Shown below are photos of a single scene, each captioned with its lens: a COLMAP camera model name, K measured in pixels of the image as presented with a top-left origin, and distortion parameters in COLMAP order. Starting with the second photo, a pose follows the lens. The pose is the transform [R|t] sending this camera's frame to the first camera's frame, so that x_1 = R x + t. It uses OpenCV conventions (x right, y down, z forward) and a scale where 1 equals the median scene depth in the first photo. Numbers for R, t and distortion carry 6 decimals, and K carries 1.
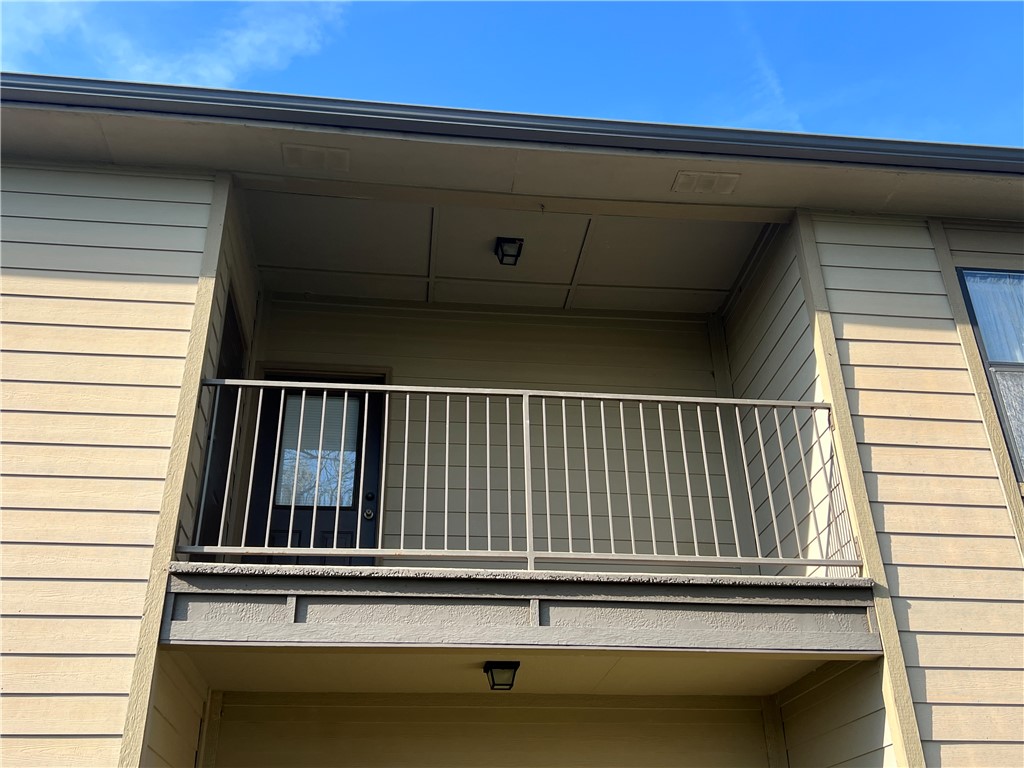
lens RADIAL K [[1086.2, 0, 512.0], [0, 1086.2, 384.0], [0, 0, 1]] dist [0.018954, 0.010050]
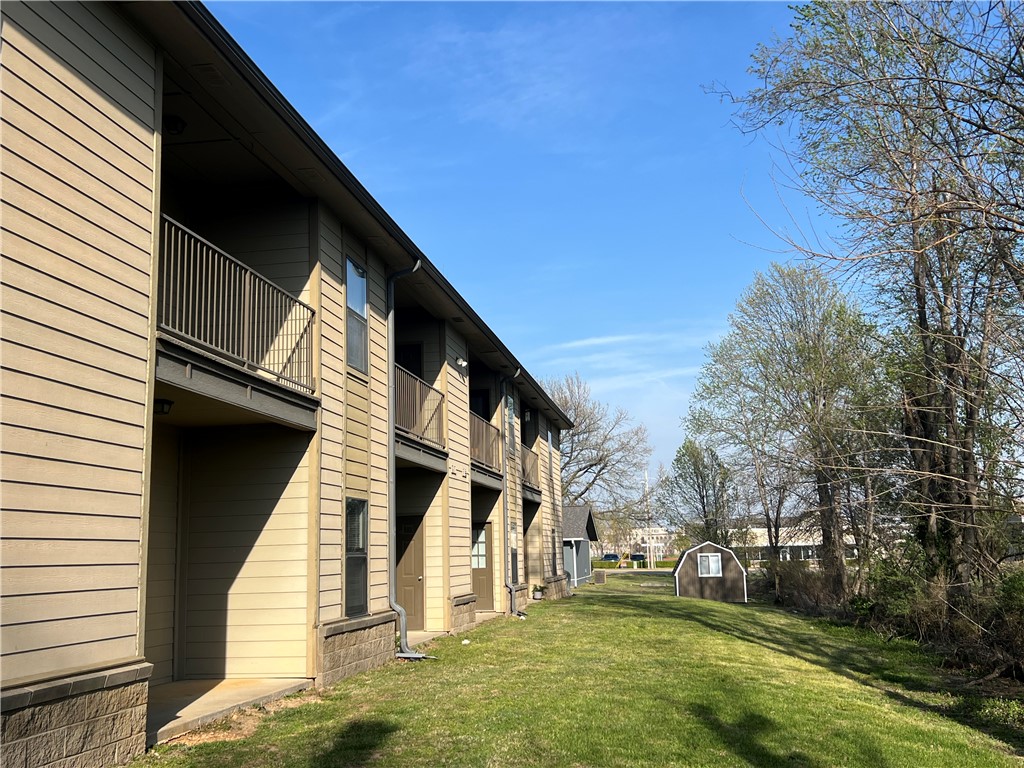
lens RADIAL K [[1086.2, 0, 512.0], [0, 1086.2, 384.0], [0, 0, 1]] dist [0.018954, 0.010050]
pose [[0.265468, 0.166169, 0.949692, -1.798791], [-0.506598, 0.862133, -0.009239, -0.036774], [-0.820296, -0.478660, 0.313049, -0.056653]]
